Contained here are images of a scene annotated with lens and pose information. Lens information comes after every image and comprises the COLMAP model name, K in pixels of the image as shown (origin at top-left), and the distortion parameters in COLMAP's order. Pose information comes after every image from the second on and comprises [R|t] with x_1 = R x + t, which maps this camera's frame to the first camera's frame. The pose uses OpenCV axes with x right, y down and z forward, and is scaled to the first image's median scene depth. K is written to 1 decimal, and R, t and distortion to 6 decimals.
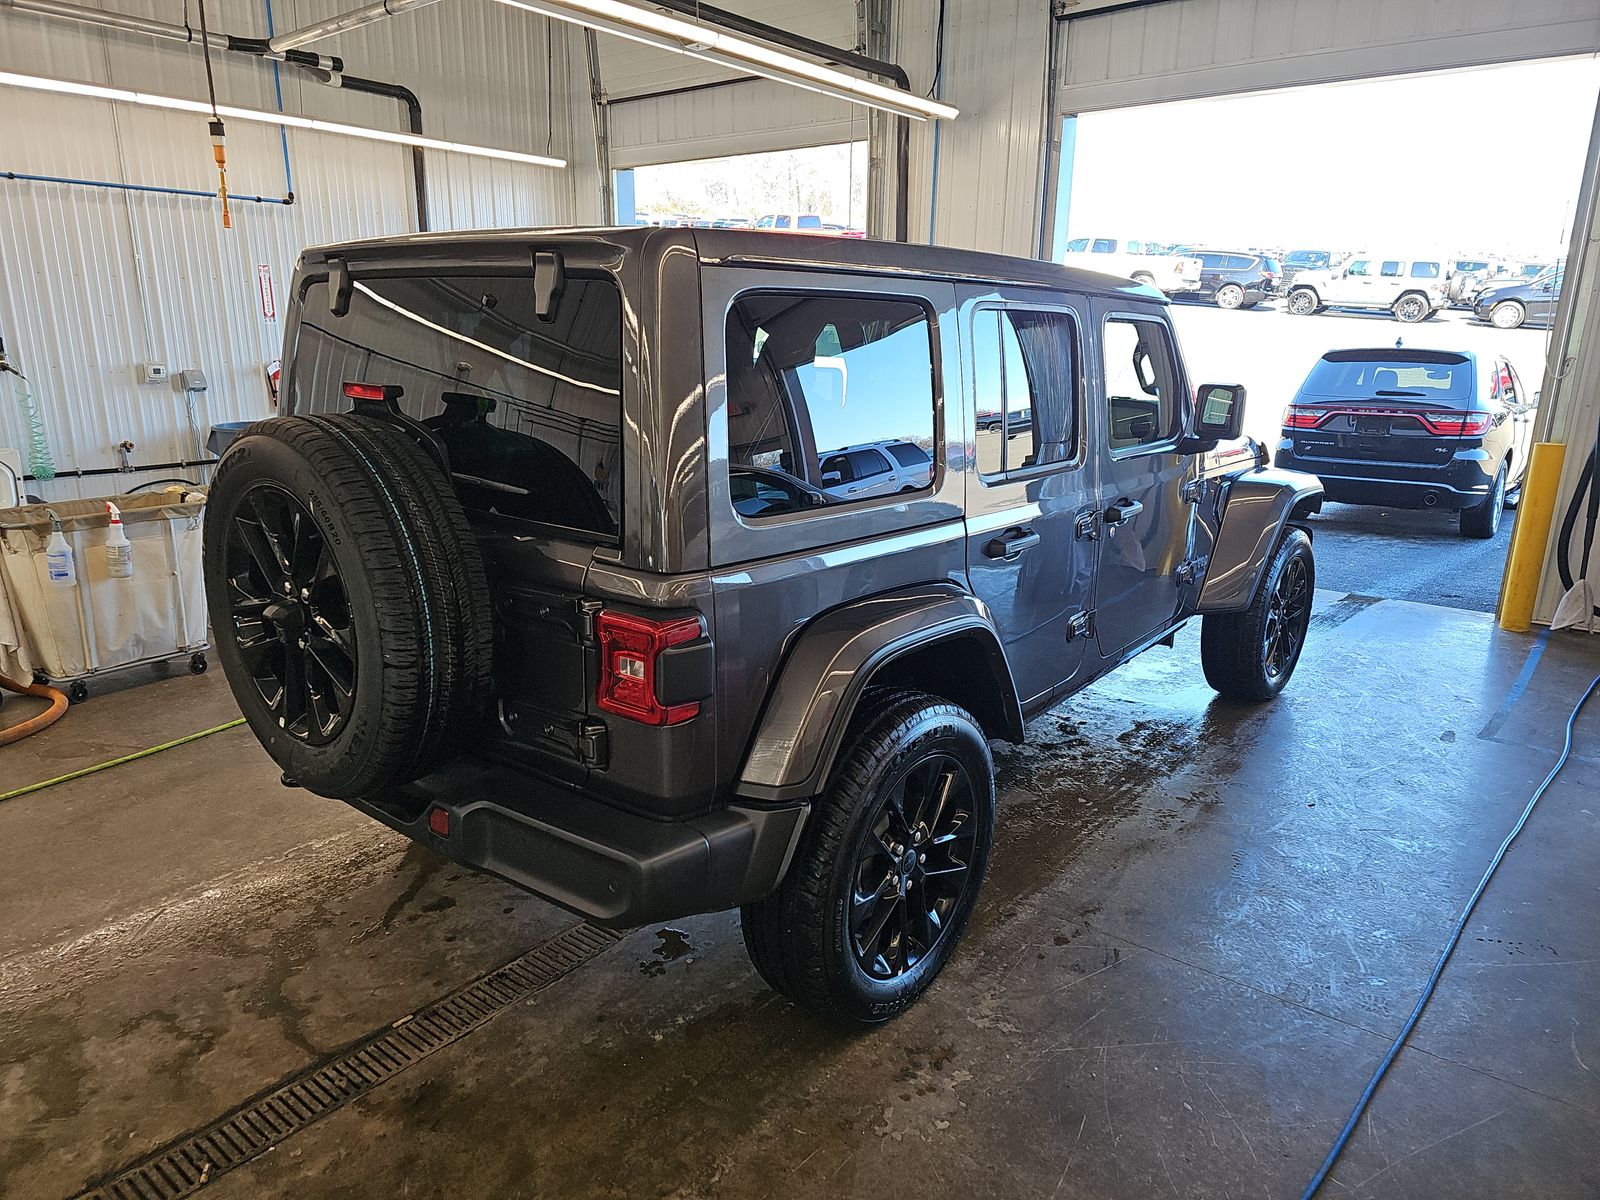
lens RADIAL K [[1061.7, 0, 800.0], [0, 1061.7, 600.0], [0, 0, 1]] dist [0.021451, -0.005276]
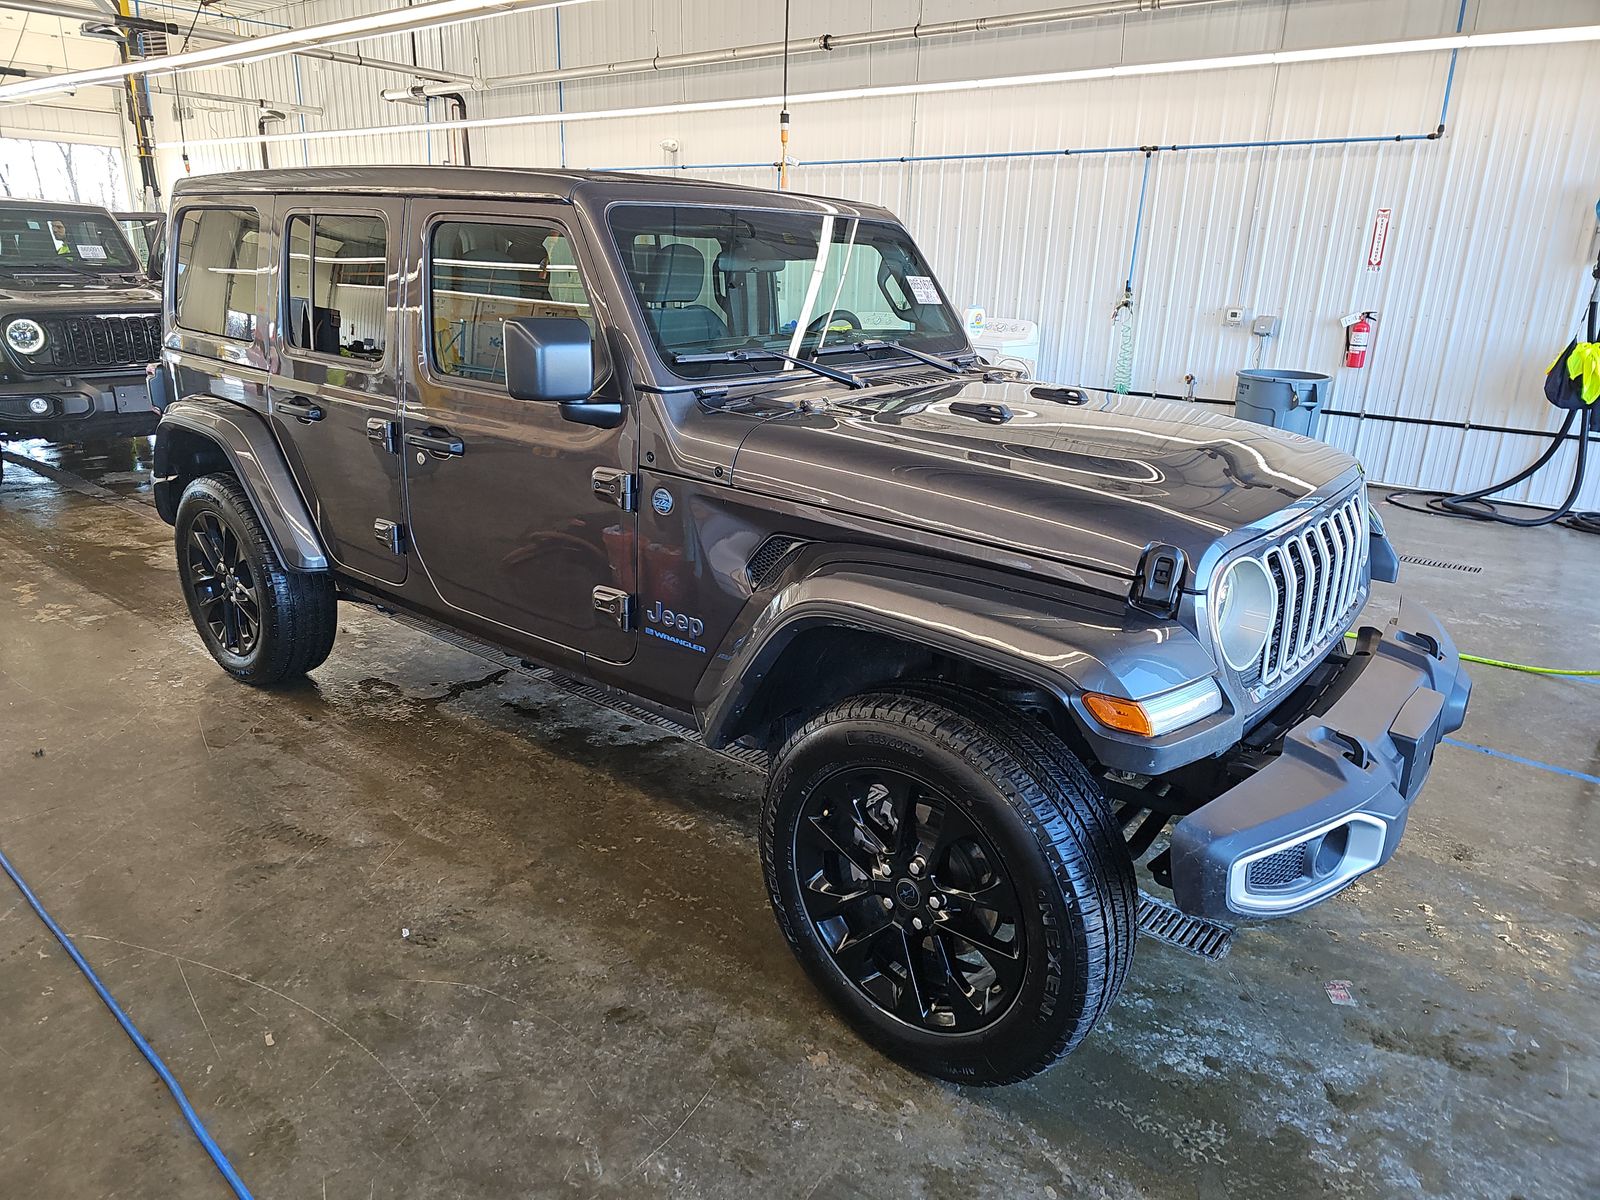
lens RADIAL K [[1064.7, 0, 795.6], [0, 1064.7, 587.1], [0, 0, 1]] dist [0.025859, -0.003339]
pose [[-0.001133, 0.286939, -0.957948, 1.047594], [-0.284718, 0.918208, 0.275372, -0.261914], [0.958611, 0.273057, 0.080657, 1.106892]]
